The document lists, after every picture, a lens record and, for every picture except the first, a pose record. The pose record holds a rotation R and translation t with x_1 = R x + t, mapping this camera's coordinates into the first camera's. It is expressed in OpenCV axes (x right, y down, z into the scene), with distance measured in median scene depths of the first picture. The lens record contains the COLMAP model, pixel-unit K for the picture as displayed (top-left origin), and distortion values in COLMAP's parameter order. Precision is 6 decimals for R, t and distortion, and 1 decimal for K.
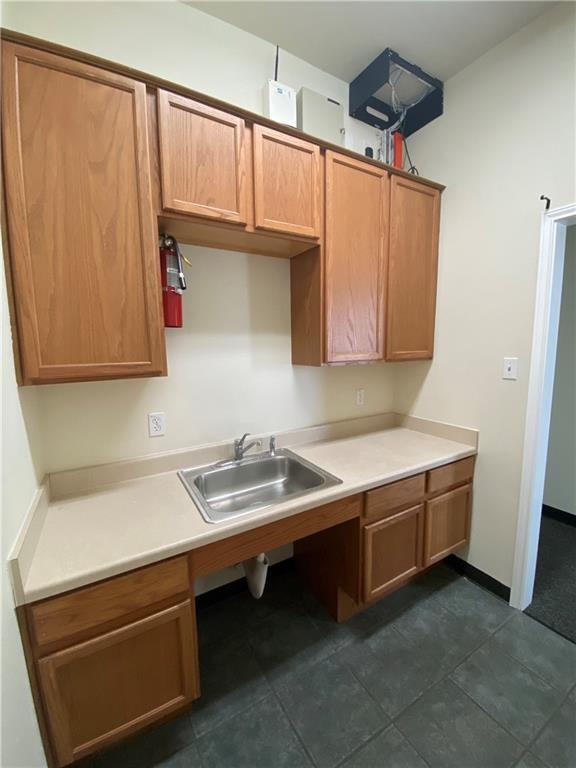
lens RADIAL K [[315.4, 0, 286.4], [0, 315.4, 382.6], [0, 0, 1]] dist [0.023036, -0.022369]
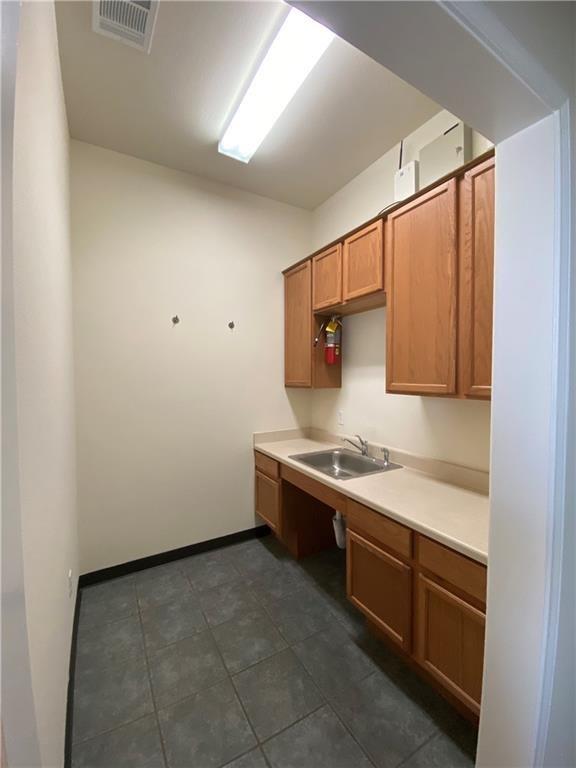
lens RADIAL K [[315.4, 0, 286.4], [0, 315.4, 382.6], [0, 0, 1]] dist [0.023036, -0.022369]
pose [[-0.014439, 0.039675, -0.999108, 1.383216], [-0.117385, 0.992236, 0.041099, -0.104720], [0.992981, 0.117874, -0.009669, 0.706490]]
